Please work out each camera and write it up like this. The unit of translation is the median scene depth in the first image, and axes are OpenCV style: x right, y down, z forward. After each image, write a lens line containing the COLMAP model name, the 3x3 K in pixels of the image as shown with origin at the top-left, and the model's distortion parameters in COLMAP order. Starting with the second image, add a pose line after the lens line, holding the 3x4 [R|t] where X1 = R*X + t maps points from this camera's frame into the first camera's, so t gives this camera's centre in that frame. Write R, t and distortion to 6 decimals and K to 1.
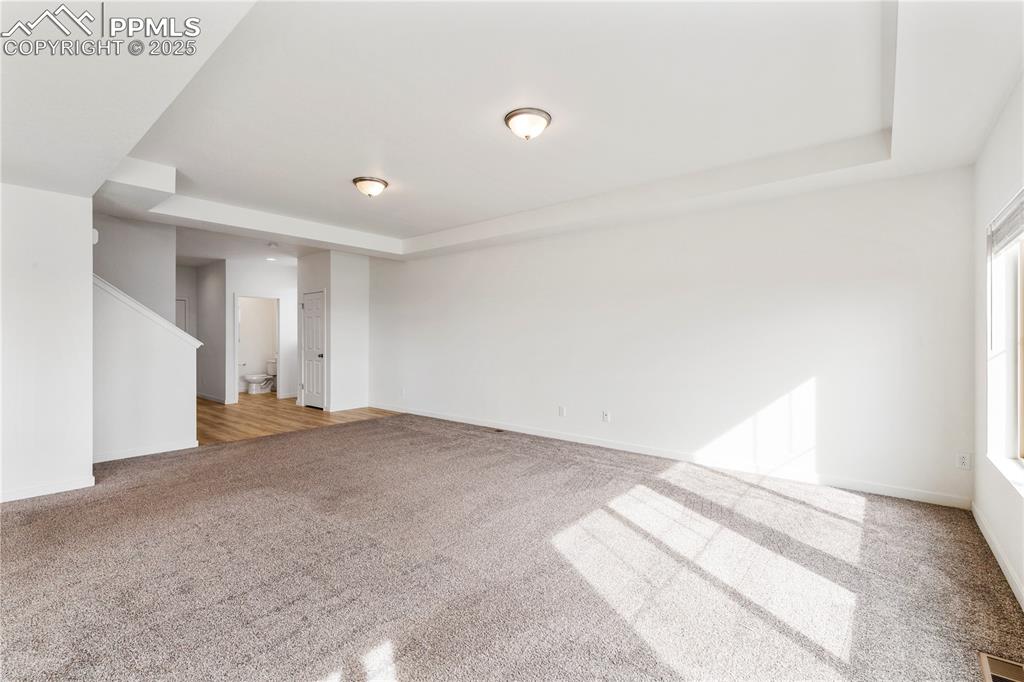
lens RADIAL K [[446.6, 0, 514.1], [0, 446.6, 335.8], [0, 0, 1]] dist [0.001842, 0.000278]
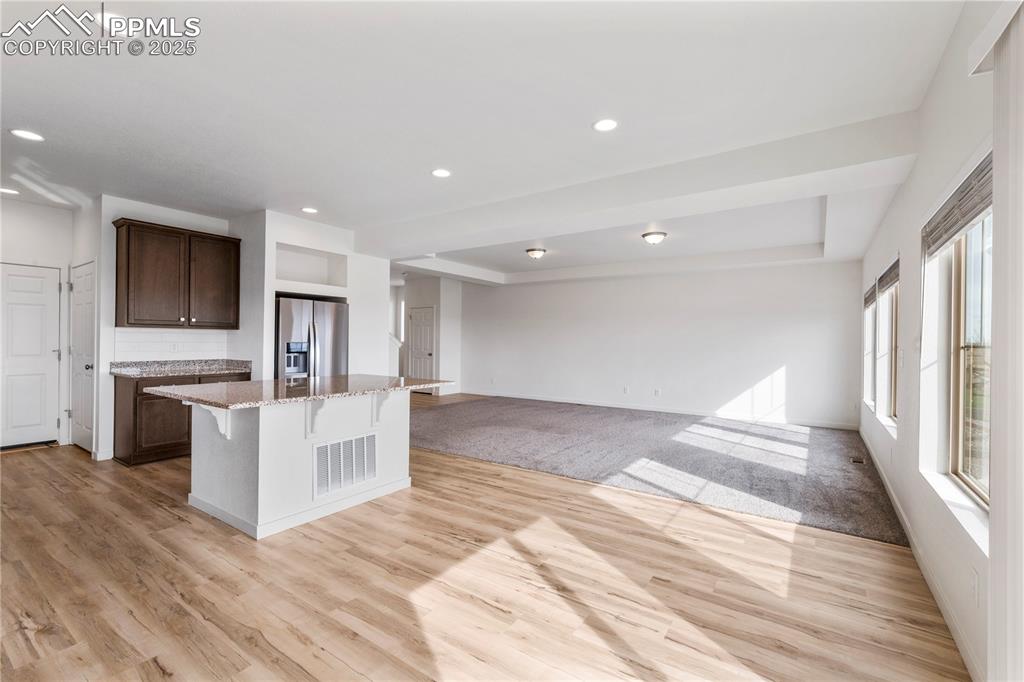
lens RADIAL K [[444.7, 0, 511.7], [0, 444.7, 342.5], [0, 0, 1]] dist [0.000266, -0.000128]
pose [[0.996369, 0.011555, 0.084355, -0.472203], [-0.011740, 0.999930, 0.001690, 0.003596], [-0.084330, -0.002674, 0.996434, -0.572280]]
